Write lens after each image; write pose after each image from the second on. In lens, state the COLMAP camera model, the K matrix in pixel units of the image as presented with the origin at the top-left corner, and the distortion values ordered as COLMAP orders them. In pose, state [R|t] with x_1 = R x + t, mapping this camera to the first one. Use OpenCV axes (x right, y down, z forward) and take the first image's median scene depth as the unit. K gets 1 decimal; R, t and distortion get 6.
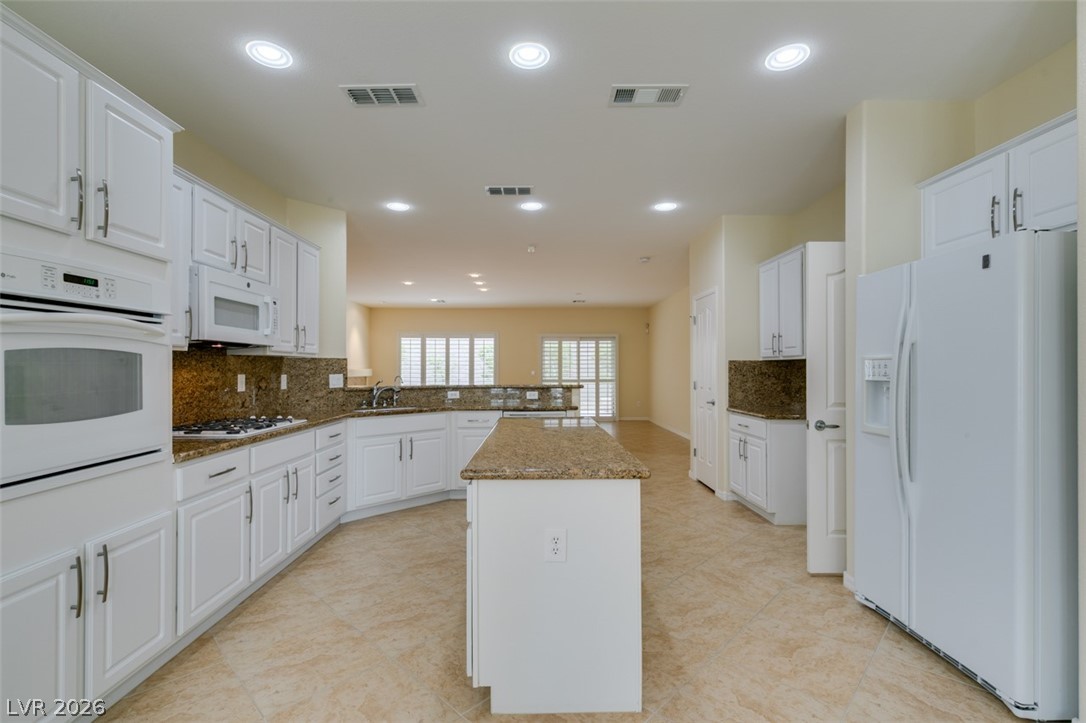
lens RADIAL K [[485.2, 0, 536.6], [0, 485.2, 365.7], [0, 0, 1]] dist [0.003672, -0.001502]
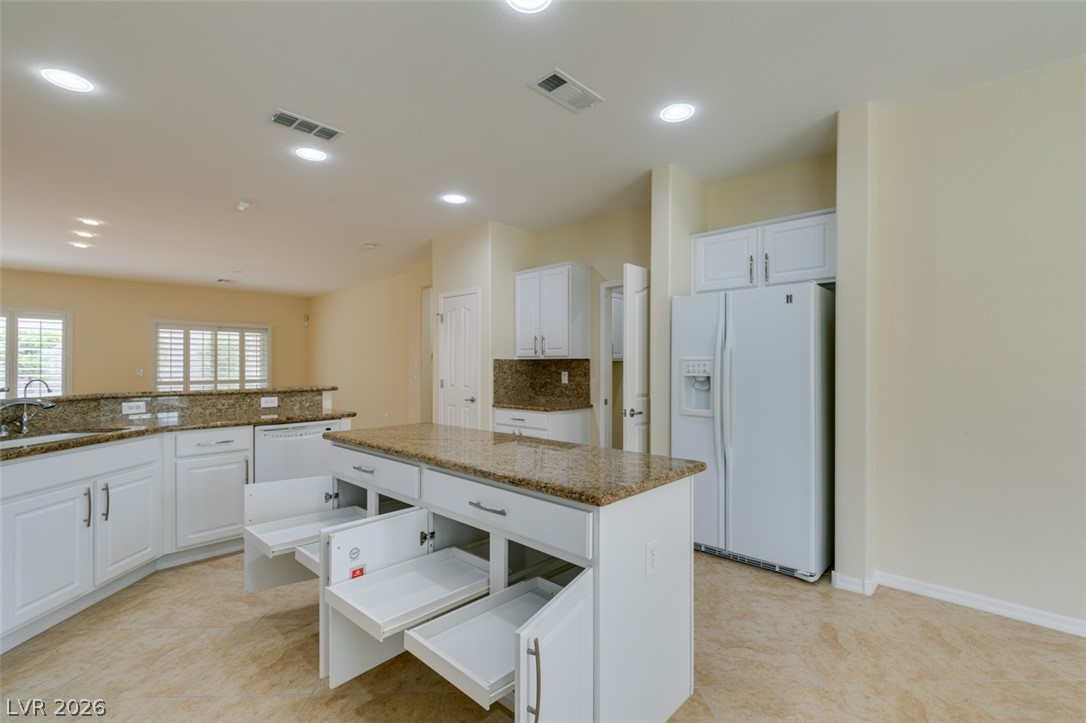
lens RADIAL K [[485.2, 0, 547.0], [0, 485.2, 365.5], [0, 0, 1]] dist [0.003672, -0.001502]
pose [[0.691624, 0.002660, 0.722253, -0.285583], [-0.005370, 0.999985, 0.001460, 0.000950], [-0.722238, -0.004888, 0.691627, 0.187311]]
